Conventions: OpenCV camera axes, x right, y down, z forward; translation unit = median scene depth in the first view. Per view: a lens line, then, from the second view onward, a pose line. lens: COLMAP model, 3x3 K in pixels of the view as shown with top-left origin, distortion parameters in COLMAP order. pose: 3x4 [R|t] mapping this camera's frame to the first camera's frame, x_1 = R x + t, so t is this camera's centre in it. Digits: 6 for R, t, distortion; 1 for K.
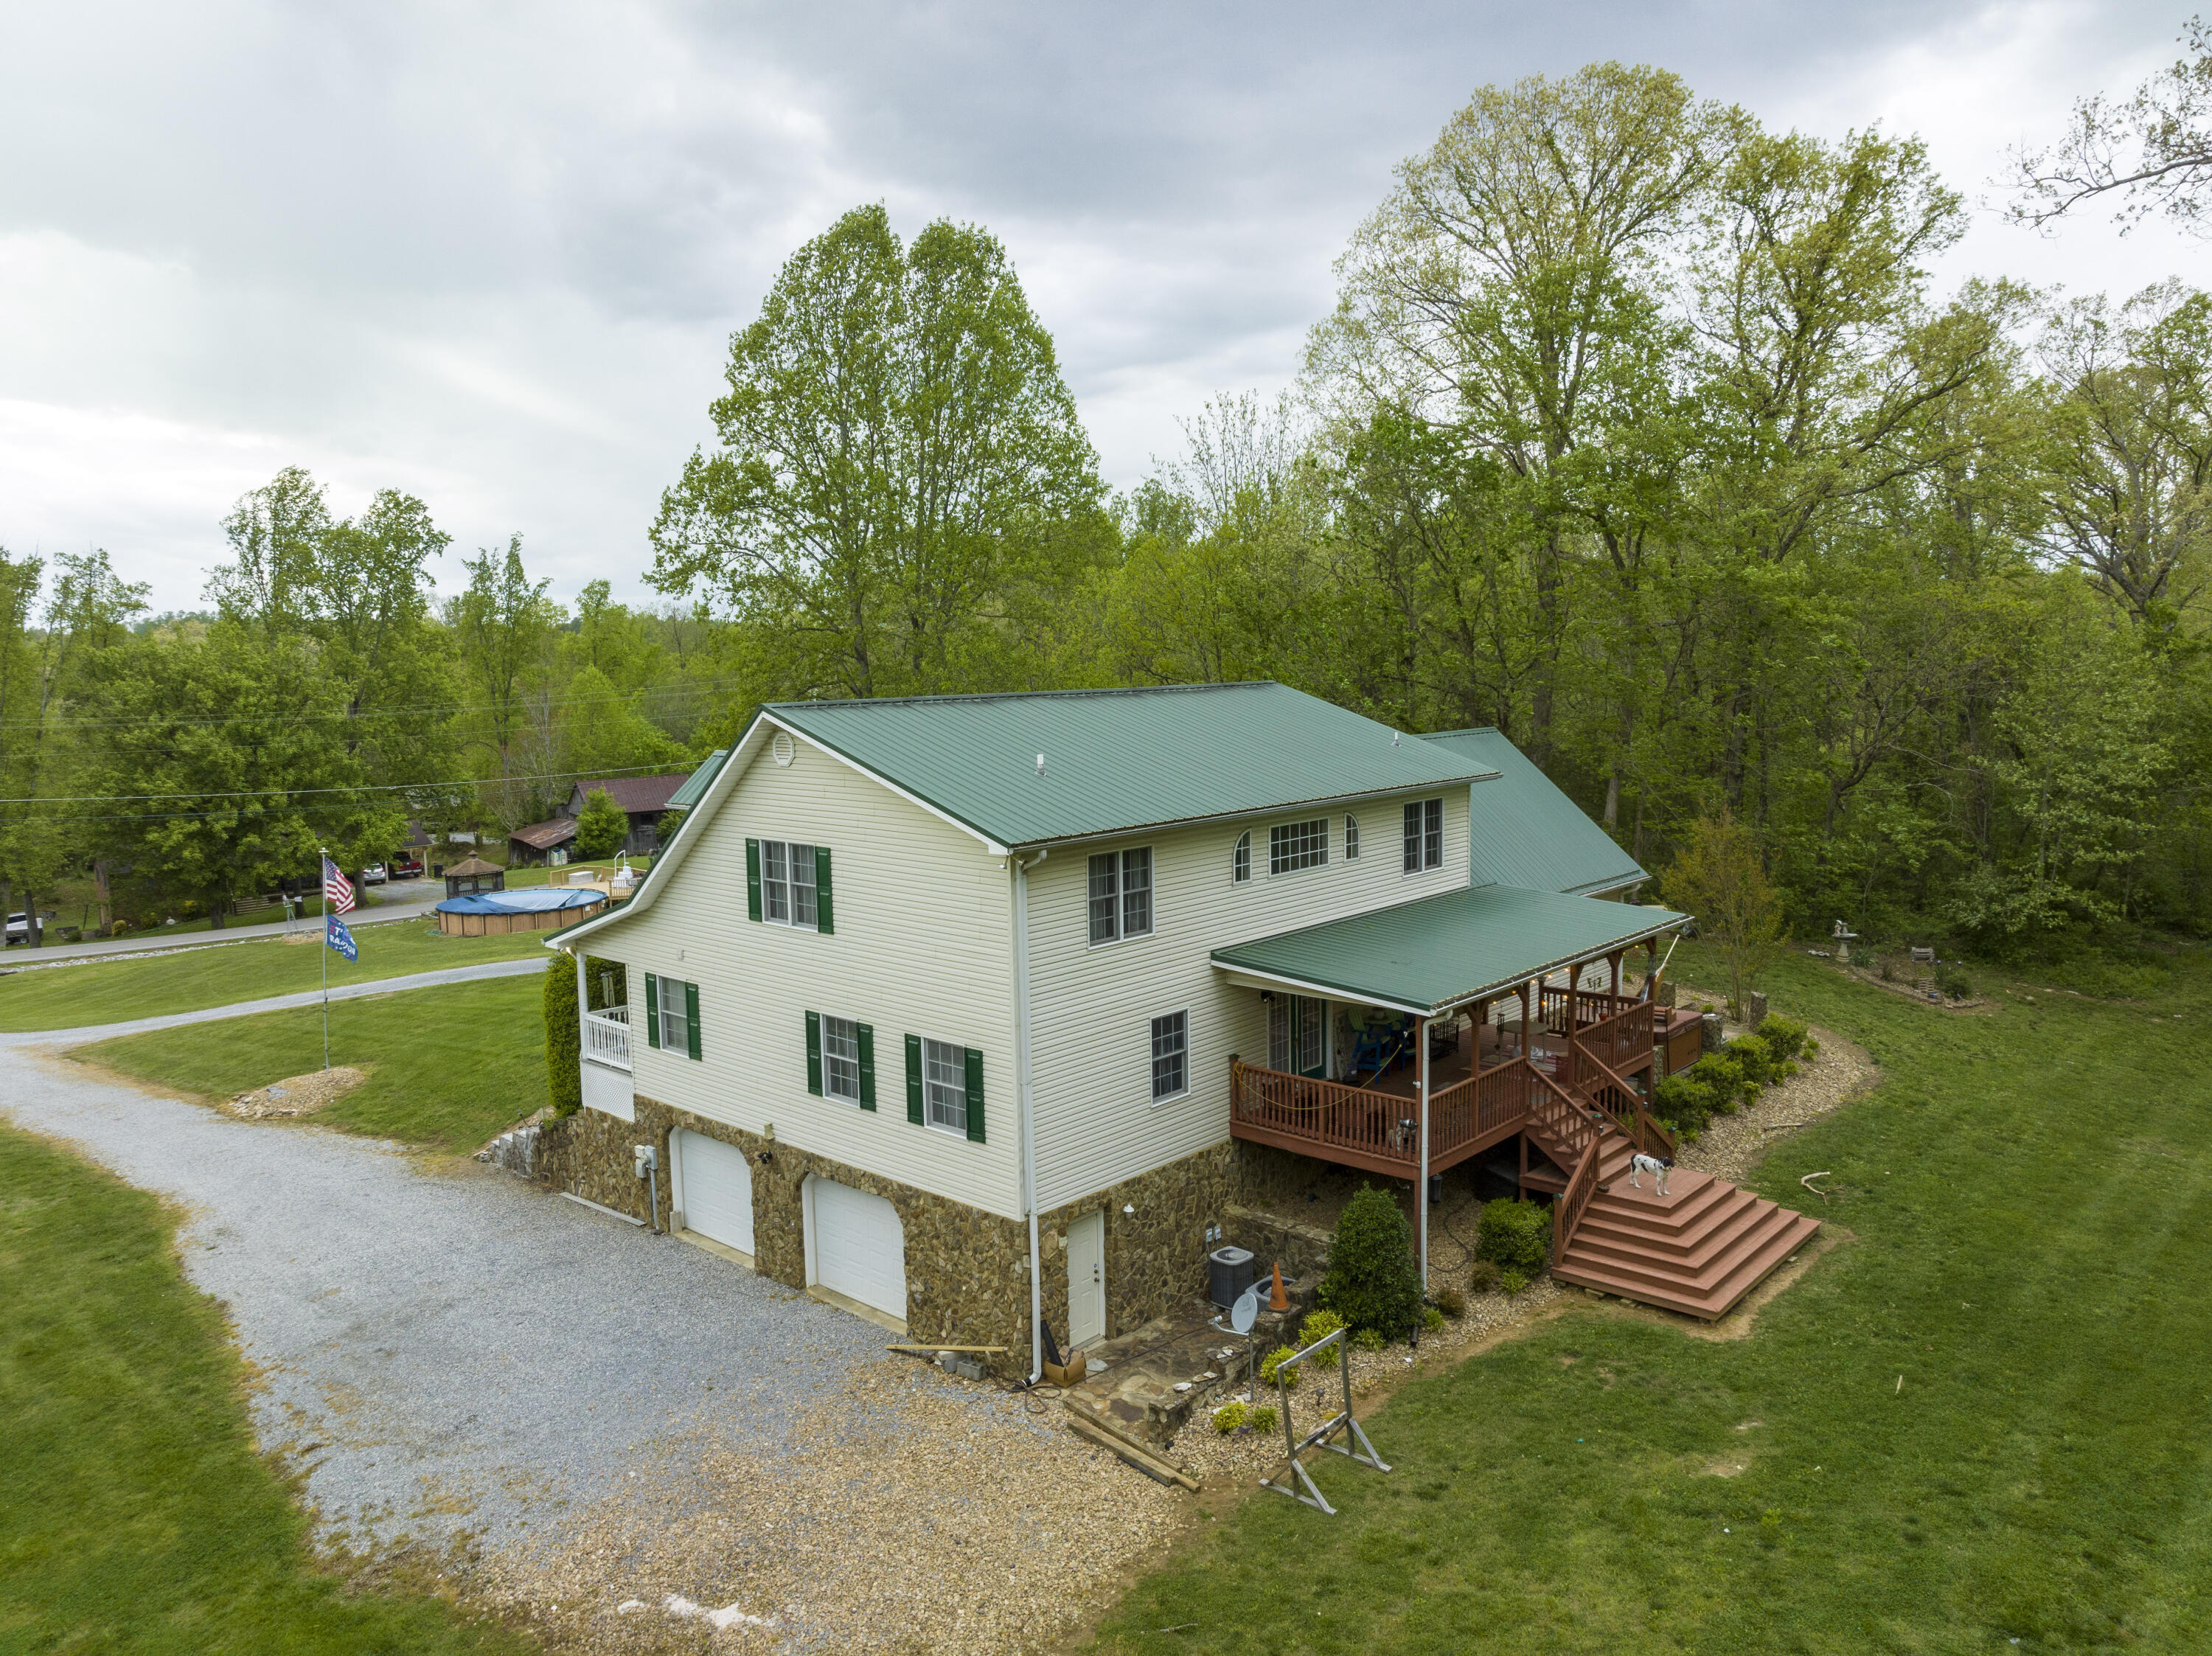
lens RADIAL K [[1572.1, 0, 1106.0], [0, 1572.1, 819.3], [0, 0, 1]] dist [-0.048561, 0.013052]
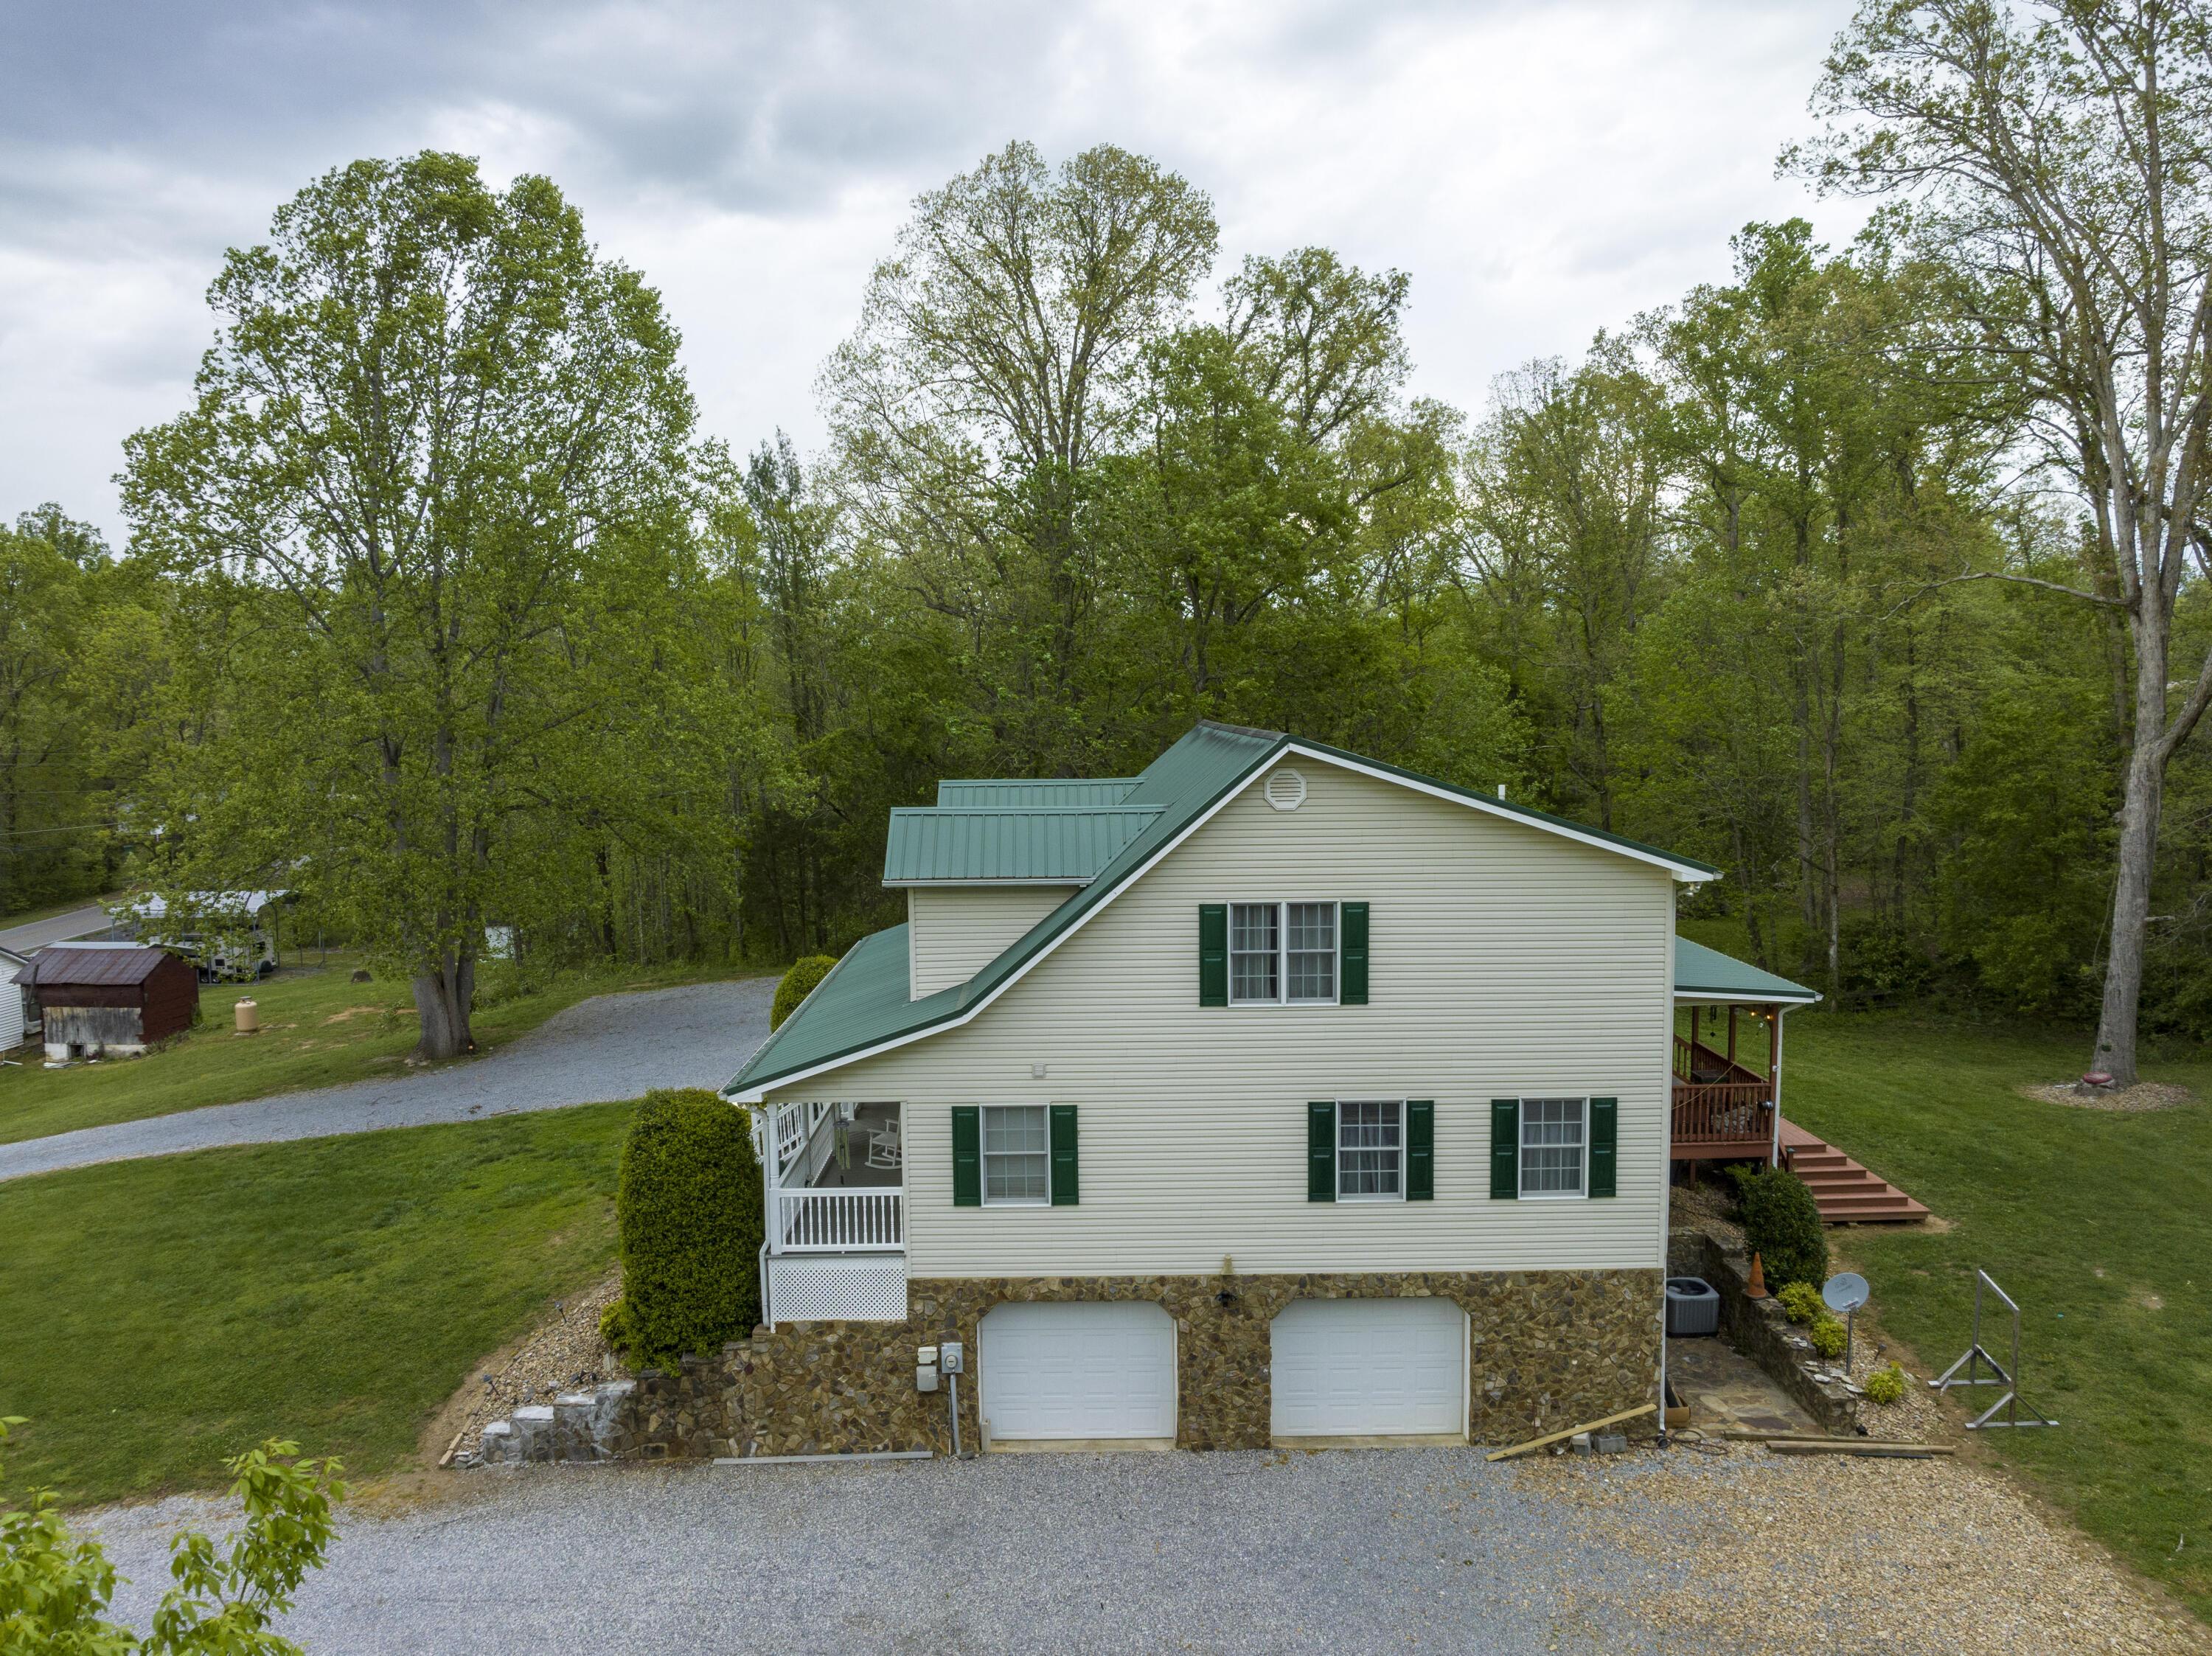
lens RADIAL K [[1572.1, 0, 1107.5], [0, 1572.1, 840.6], [0, 0, 1]] dist [-0.048561, 0.013052]
pose [[0.745288, -0.052851, 0.664645, -0.787664], [0.074971, 0.997174, -0.004774, -0.019766], [-0.662514, 0.053387, 0.747144, 0.427769]]
